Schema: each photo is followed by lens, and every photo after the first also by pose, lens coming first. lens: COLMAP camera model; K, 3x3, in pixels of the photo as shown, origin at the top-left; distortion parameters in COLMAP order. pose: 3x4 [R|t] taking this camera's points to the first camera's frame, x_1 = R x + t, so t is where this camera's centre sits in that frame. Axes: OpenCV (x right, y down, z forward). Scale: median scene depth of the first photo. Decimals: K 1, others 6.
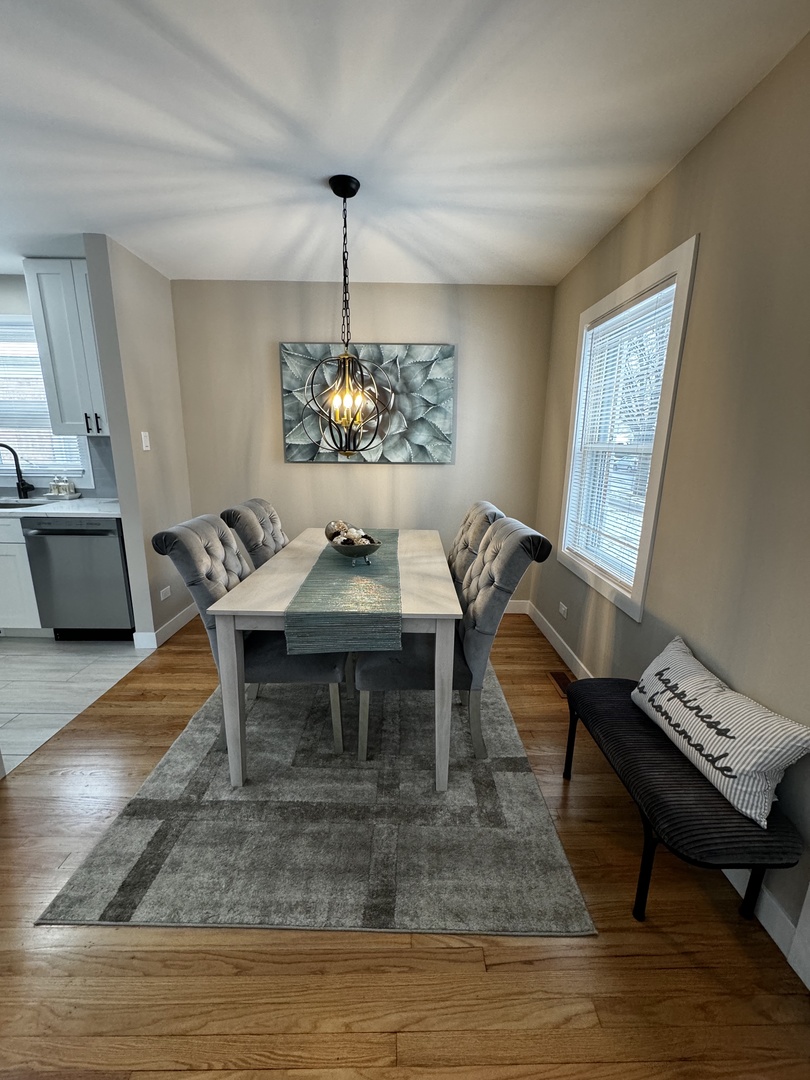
lens RADIAL K [[426.8, 0, 405.0], [0, 426.8, 540.0], [0, 0, 1]] dist [-0.003256, -0.000353]
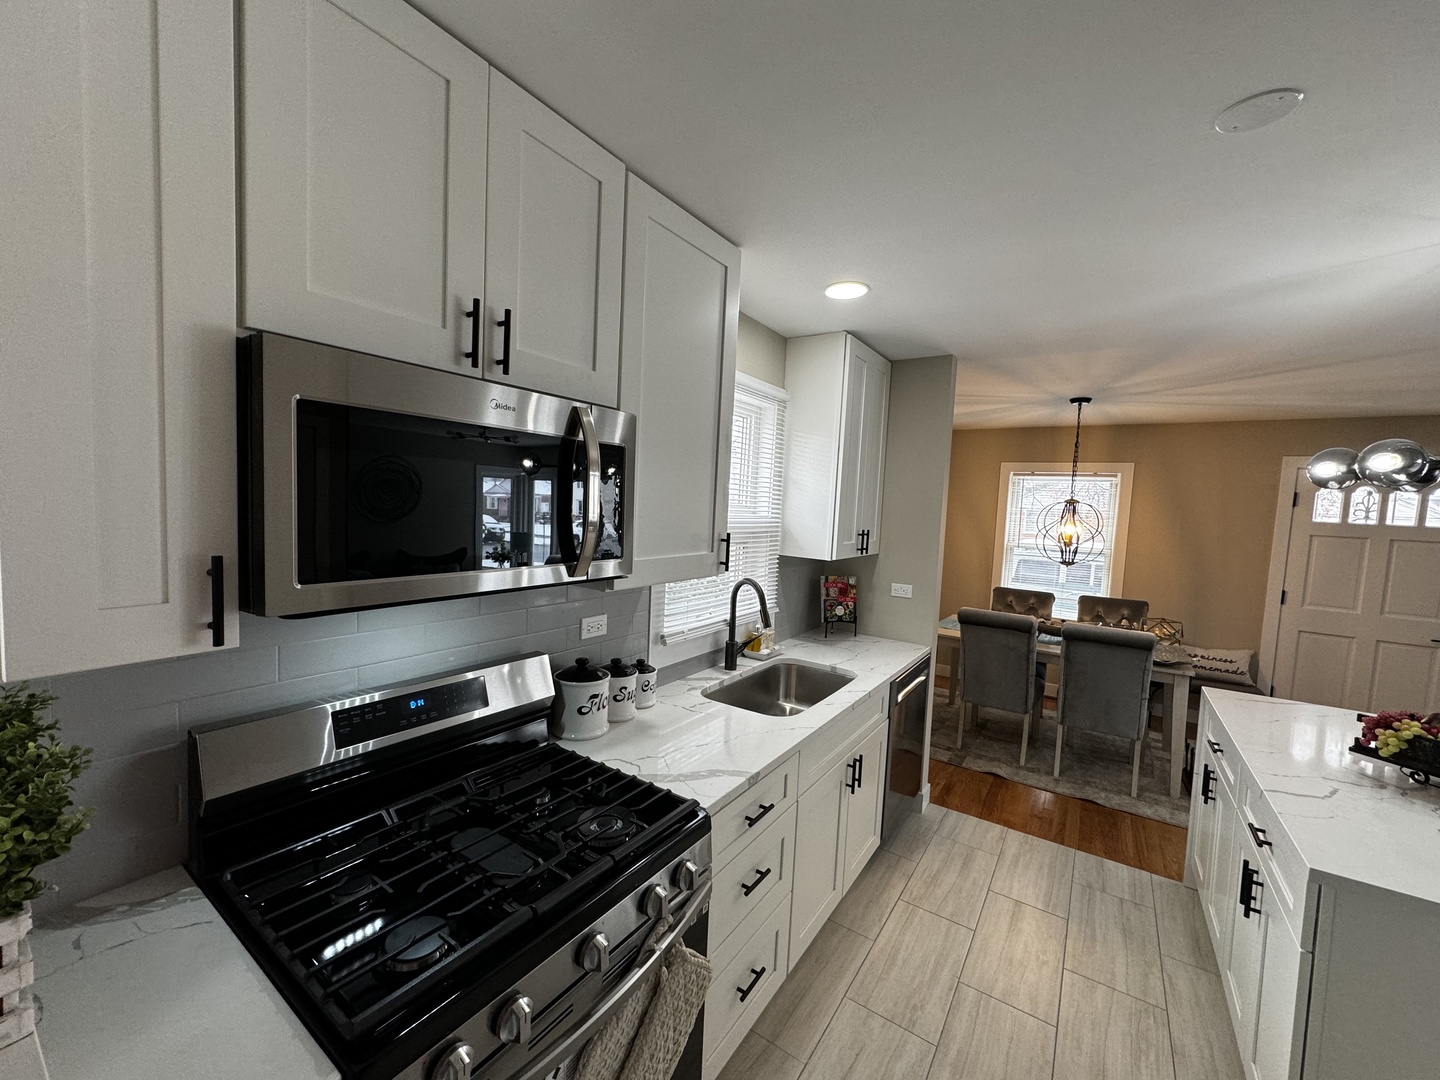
lens RADIAL K [[571.6, 0, 720.0], [0, 571.6, 540.0], [0, 0, 1]] dist [-0.035358, 0.016500]
pose [[0.570153, -0.039131, 0.820606, -2.177526], [0.145833, 0.987822, -0.054220, -0.326455], [-0.808491, 0.150585, 0.568917, 0.793342]]
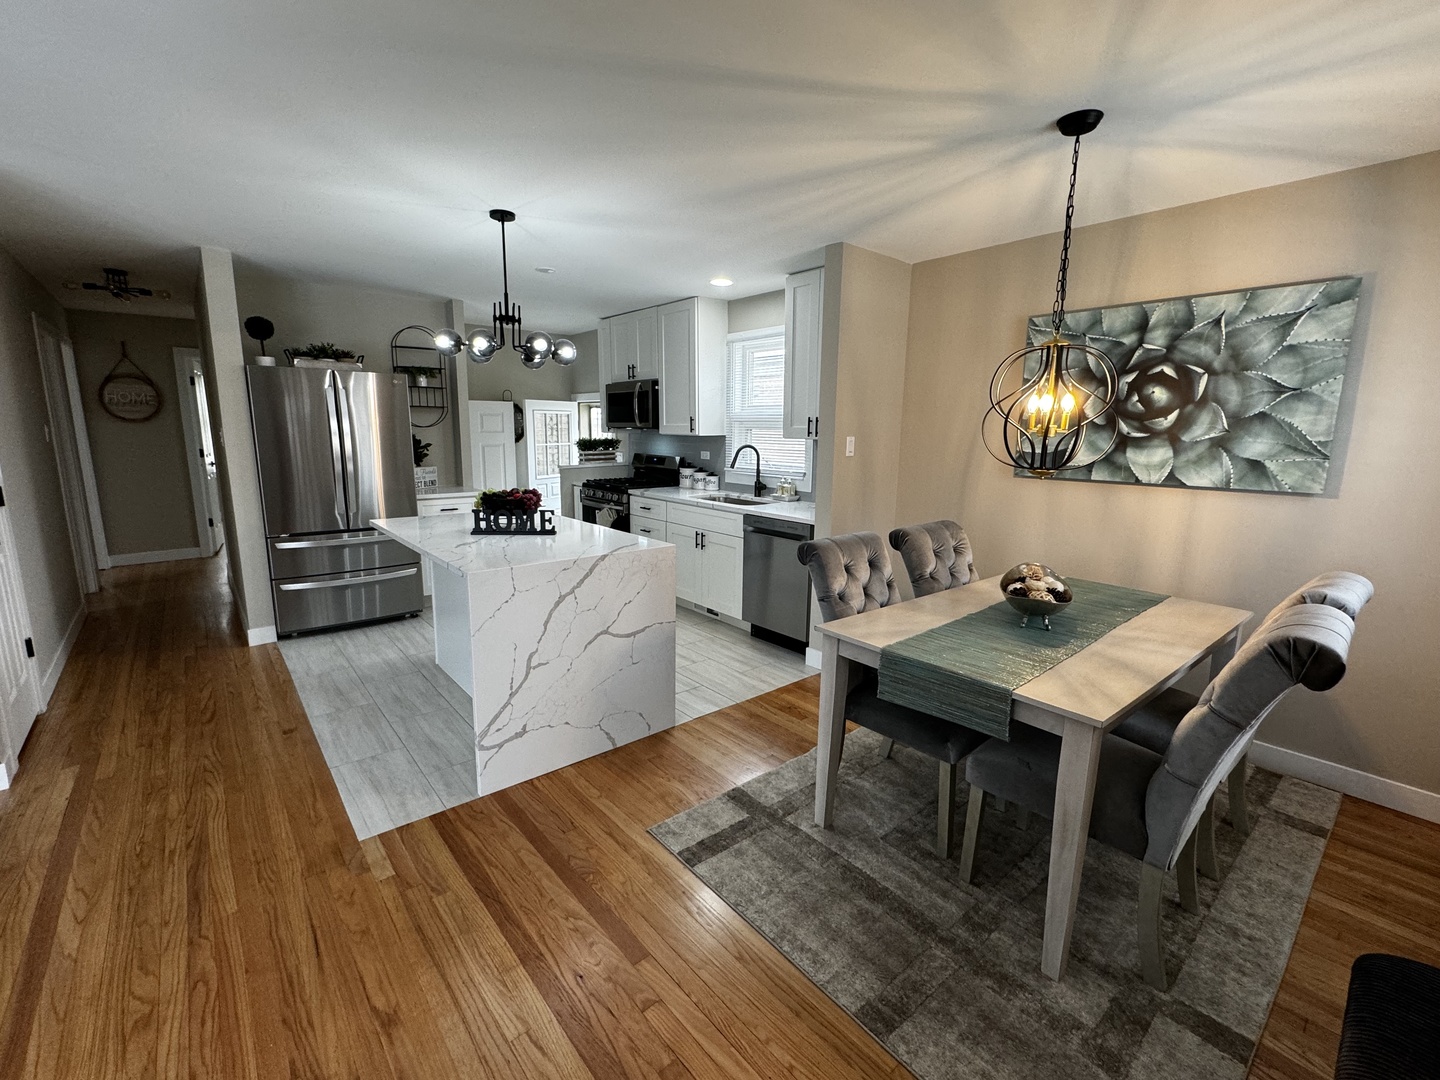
lens RADIAL K [[617.0, 0, 720.0], [0, 617.0, 540.0], [0, 0, 1]] dist [-0.003473, -0.000309]
pose [[0.643924, 0.132319, -0.753560, 0.294149], [-0.174667, 0.984345, 0.023588, -0.016893], [0.744885, 0.116433, 0.656955, -0.080101]]
